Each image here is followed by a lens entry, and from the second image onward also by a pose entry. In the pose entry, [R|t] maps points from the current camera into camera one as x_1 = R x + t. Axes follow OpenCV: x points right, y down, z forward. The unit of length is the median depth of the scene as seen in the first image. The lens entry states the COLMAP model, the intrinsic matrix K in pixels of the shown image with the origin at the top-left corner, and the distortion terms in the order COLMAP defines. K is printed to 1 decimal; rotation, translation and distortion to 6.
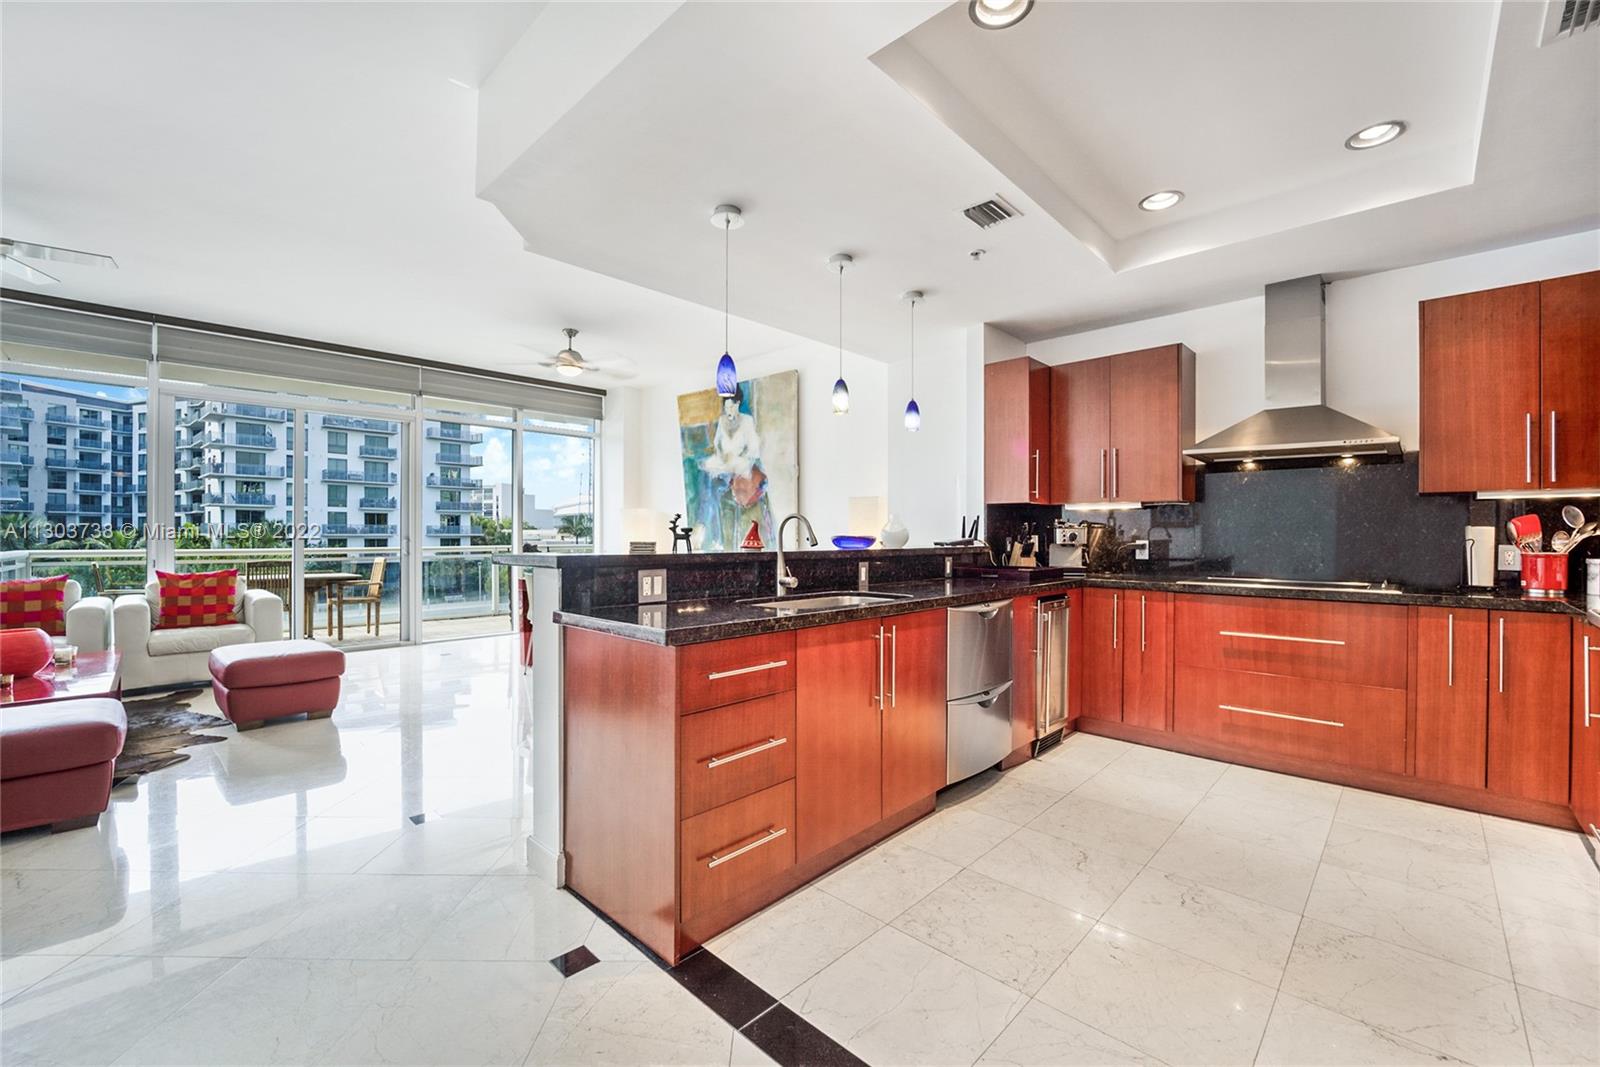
lens RADIAL K [[649.5, 0, 801.2], [0, 649.5, 540.9], [0, 0, 1]] dist [-0.024338, 0.000698]
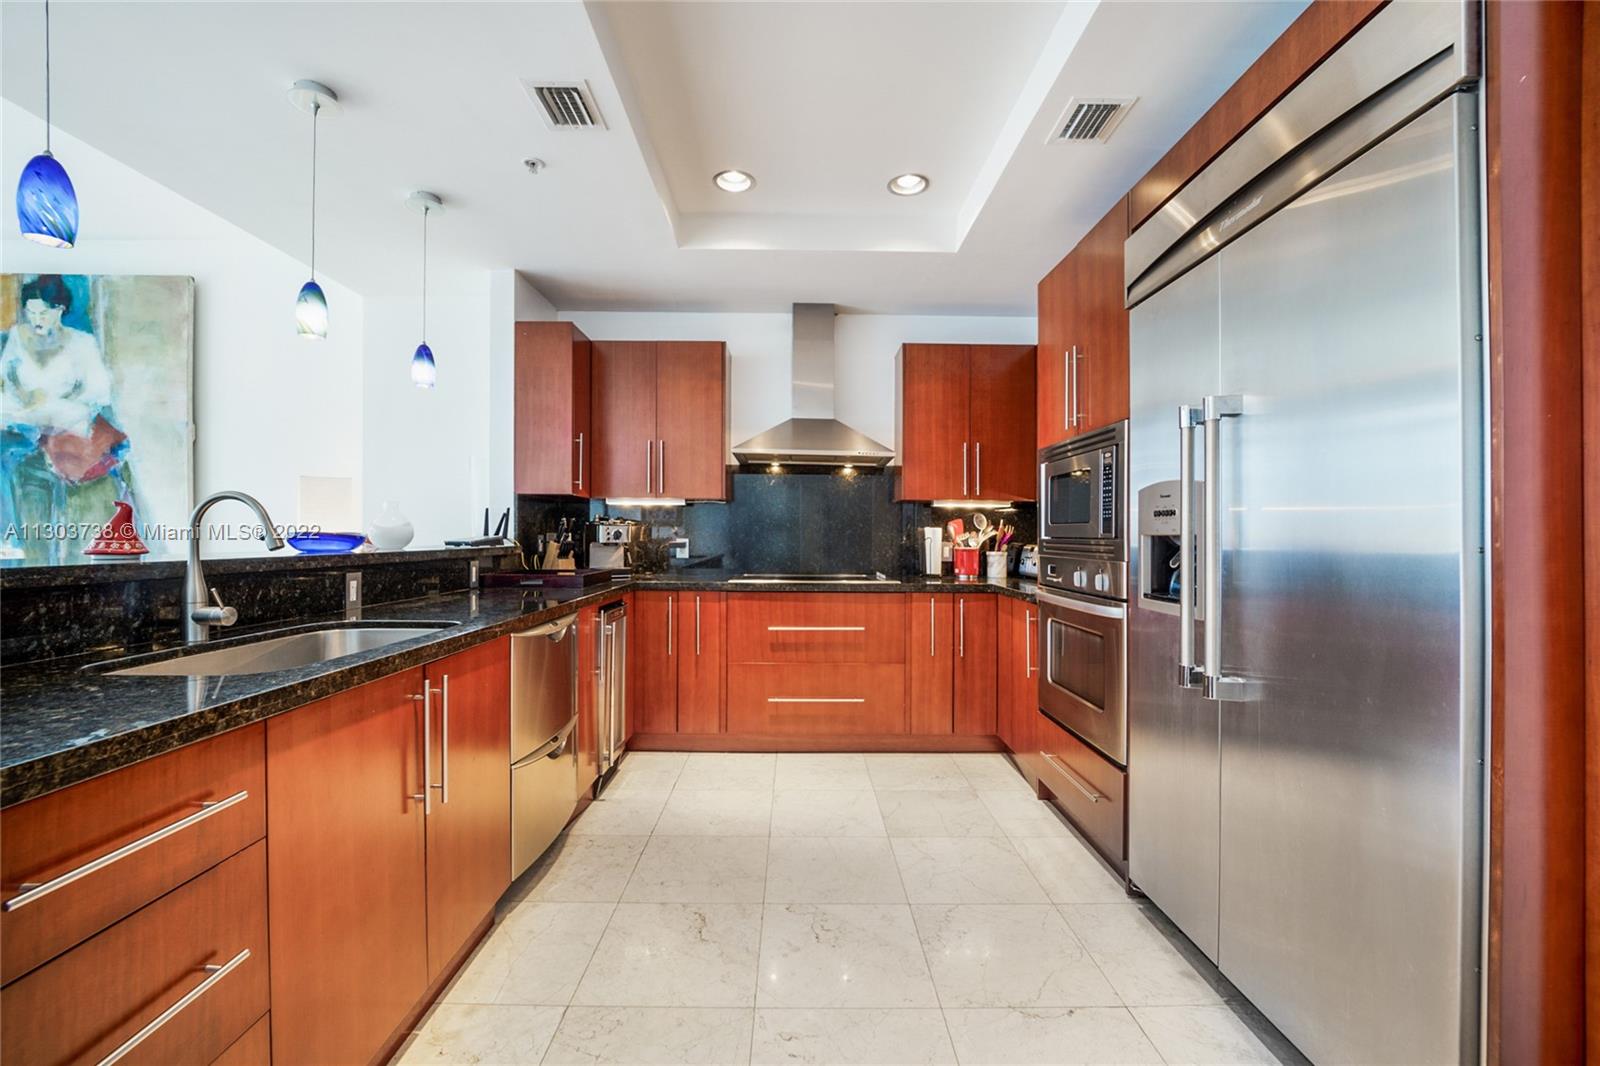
lens RADIAL K [[649.5, 0, 806.9], [0, 649.5, 542.4], [0, 0, 1]] dist [-0.024338, 0.000698]
pose [[0.709545, -0.004566, 0.704645, -0.034274], [0.001476, 0.999986, 0.004994, -0.000045], [-0.704659, -0.002503, 0.709542, 0.222604]]
